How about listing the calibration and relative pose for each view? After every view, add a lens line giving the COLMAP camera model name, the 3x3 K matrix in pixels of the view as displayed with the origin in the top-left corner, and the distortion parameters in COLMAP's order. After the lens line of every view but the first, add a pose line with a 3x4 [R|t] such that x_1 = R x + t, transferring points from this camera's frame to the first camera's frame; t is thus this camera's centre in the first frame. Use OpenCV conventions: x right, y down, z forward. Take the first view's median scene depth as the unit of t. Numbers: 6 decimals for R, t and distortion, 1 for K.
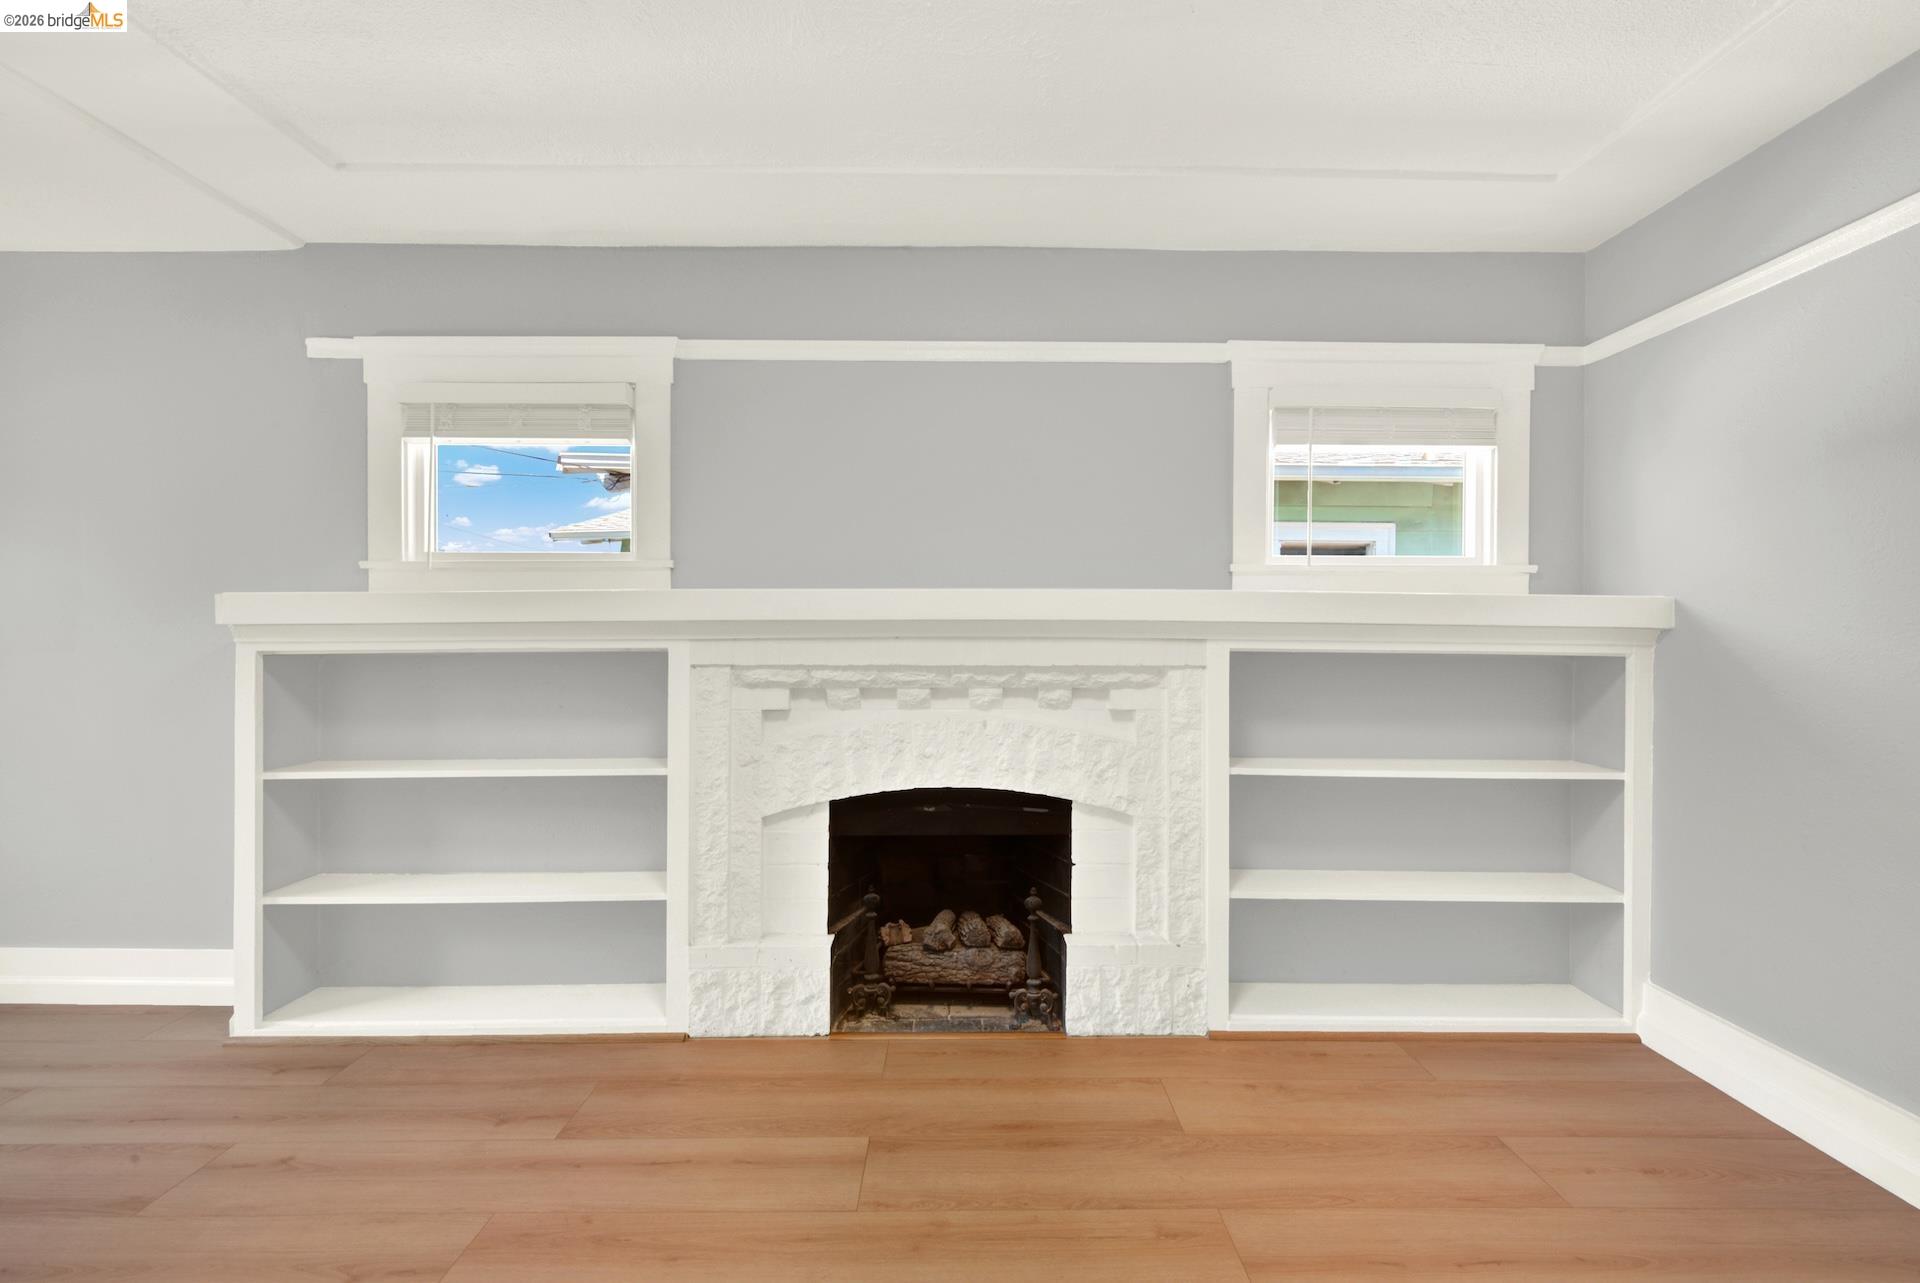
lens RADIAL K [[776.9, 0, 963.5], [0, 776.9, 653.7], [0, 0, 1]] dist [0.001235, -0.000545]
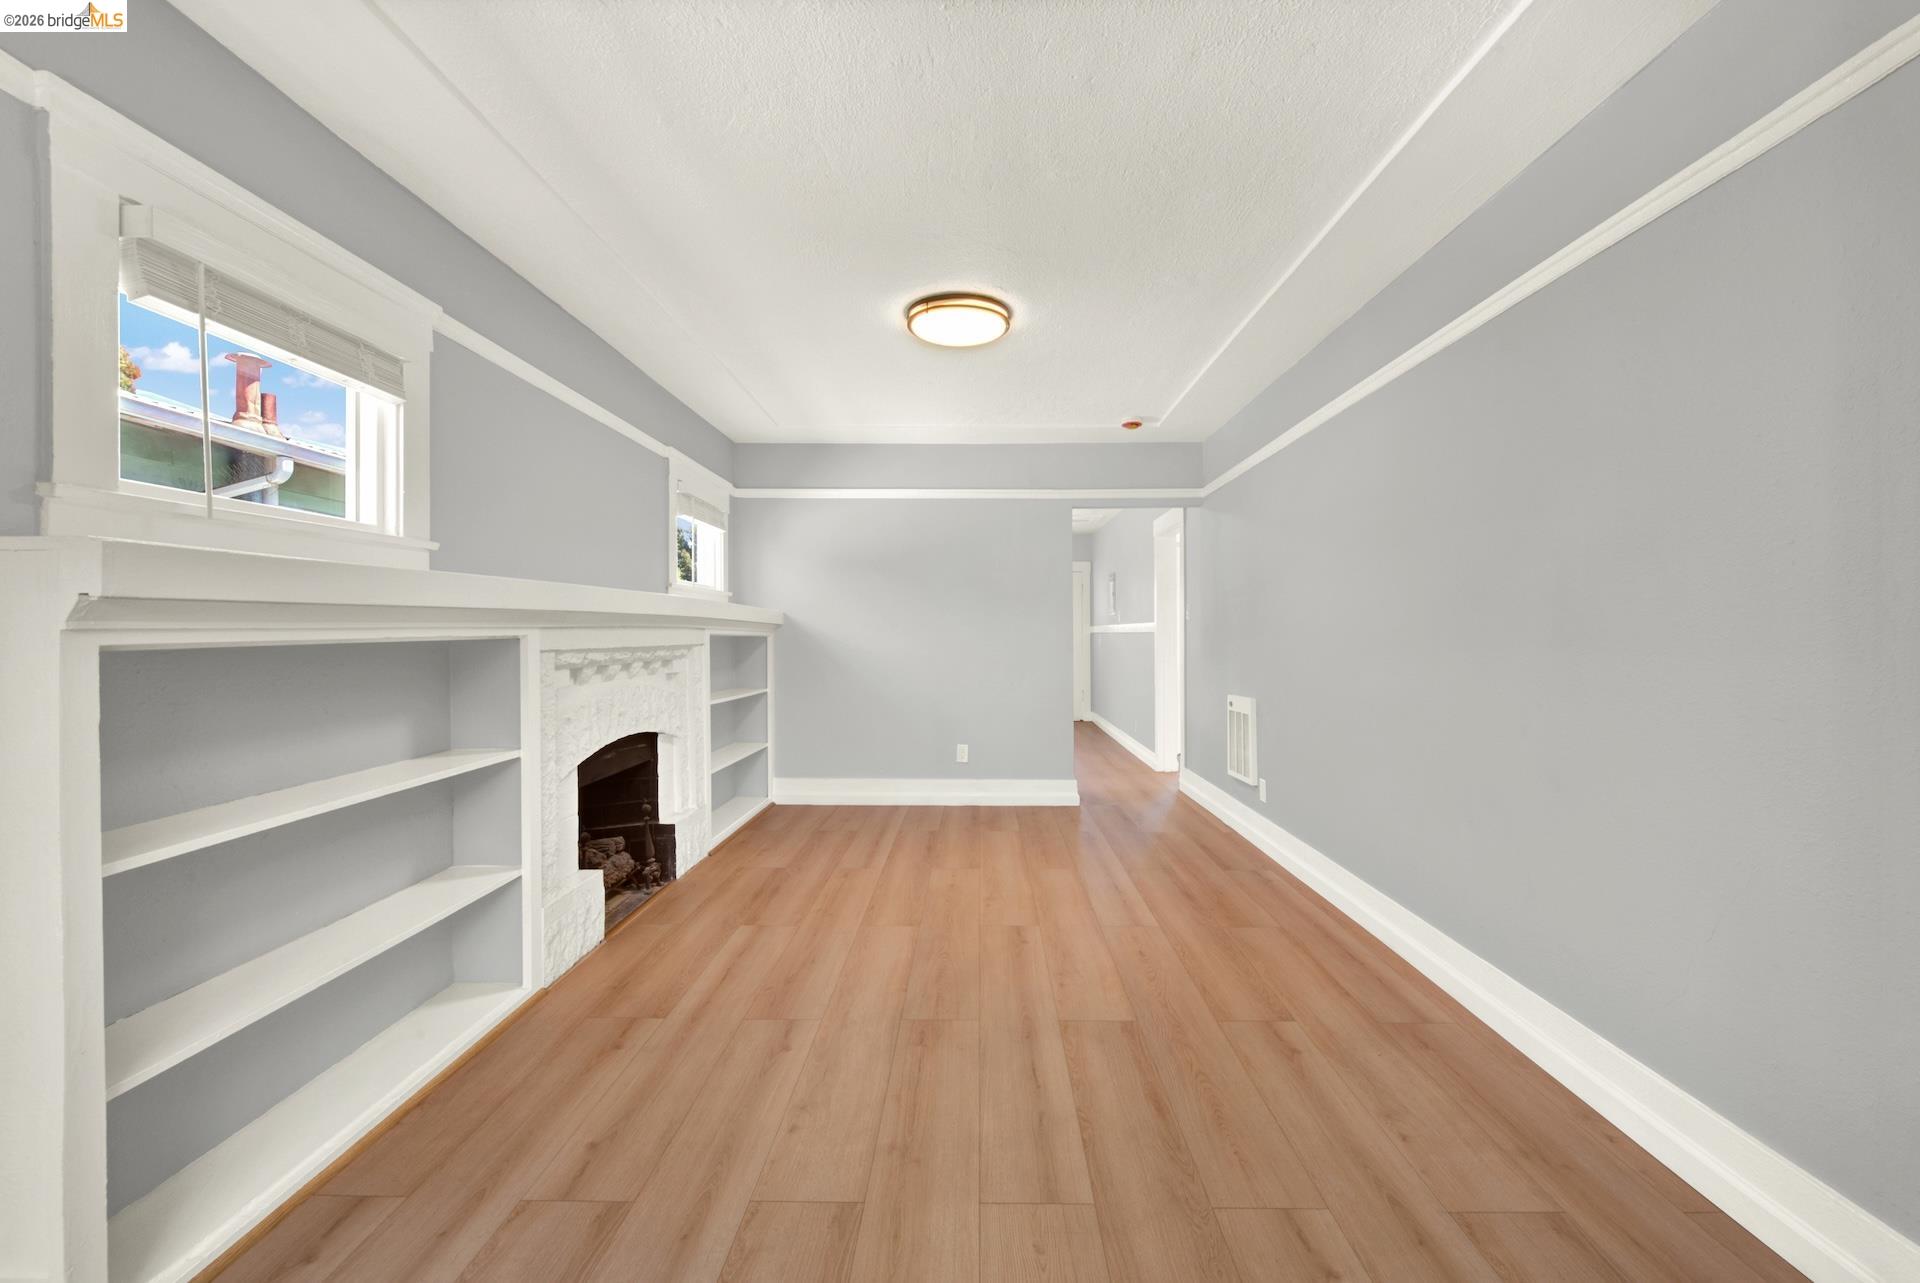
lens RADIAL K [[796.9, 0, 978.2], [0, 796.9, 640.0], [0, 0, 1]] dist [0.002495, -0.000532]
pose [[0.007787, -0.012726, 0.999889, -1.450203], [0.012395, 0.999843, 0.012629, -0.007556], [-0.999893, 0.012295, 0.007943, 0.369178]]
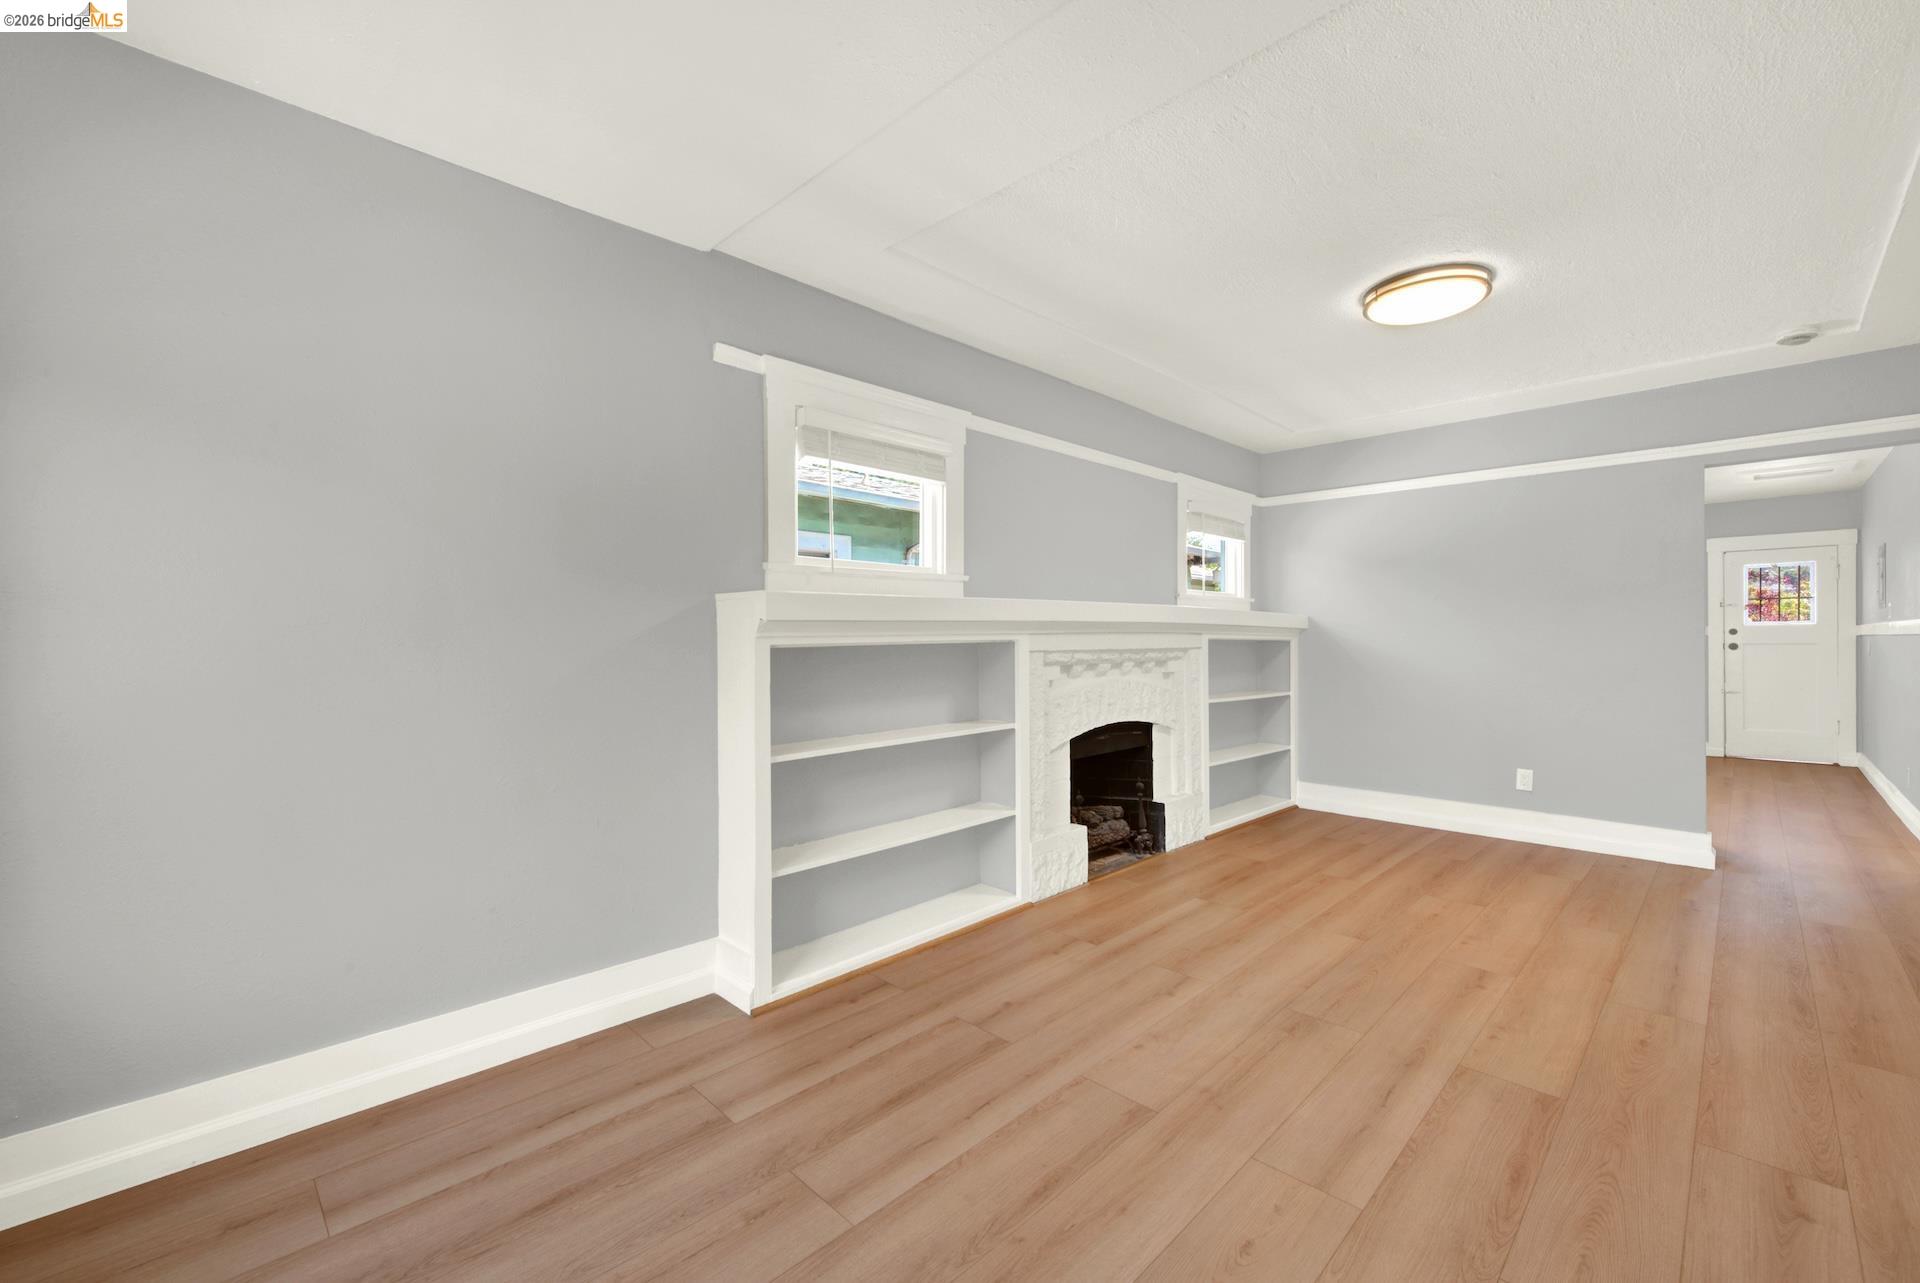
lens RADIAL K [[797.8, 0, 960.4], [0, 797.8, 650.6], [0, 0, 1]] dist [0.011000, -0.006056]
pose [[0.707202, -0.016958, 0.706808, -1.491214], [0.014490, 0.999850, 0.009490, -0.003112], [-0.706863, 0.003530, 0.707341, 0.024108]]
